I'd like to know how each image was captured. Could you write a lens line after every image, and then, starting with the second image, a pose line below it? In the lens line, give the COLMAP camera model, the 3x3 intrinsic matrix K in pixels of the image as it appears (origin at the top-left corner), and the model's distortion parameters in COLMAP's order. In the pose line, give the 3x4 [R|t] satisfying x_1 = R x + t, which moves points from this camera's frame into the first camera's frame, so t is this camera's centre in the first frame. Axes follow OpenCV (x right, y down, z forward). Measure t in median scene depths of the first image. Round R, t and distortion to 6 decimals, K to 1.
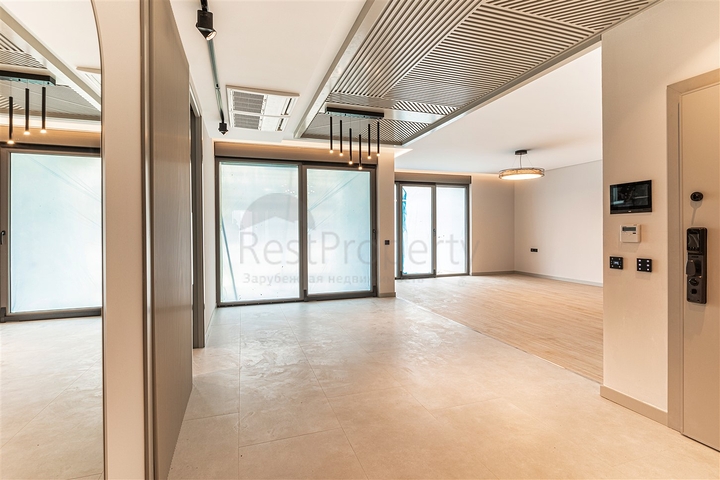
lens RADIAL K [[352.6, 0, 361.1], [0, 352.6, 231.3], [0, 0, 1]] dist [0.000987, 0.000106]
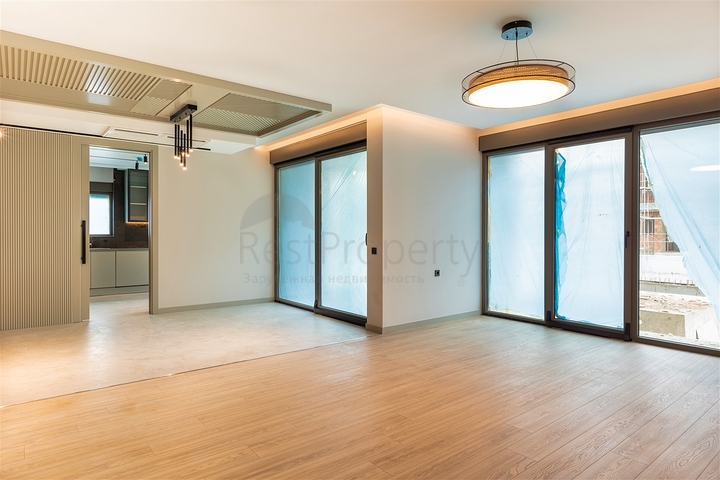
lens RADIAL K [[429.7, 0, 349.3], [0, 429.7, 233.9], [0, 0, 1]] dist [-0.007033, -0.001039]
pose [[0.329040, 0.007743, -0.944284, 0.706397], [-0.005846, 0.999964, 0.006162, -0.005678], [0.944298, 0.003493, 0.329074, 0.574381]]
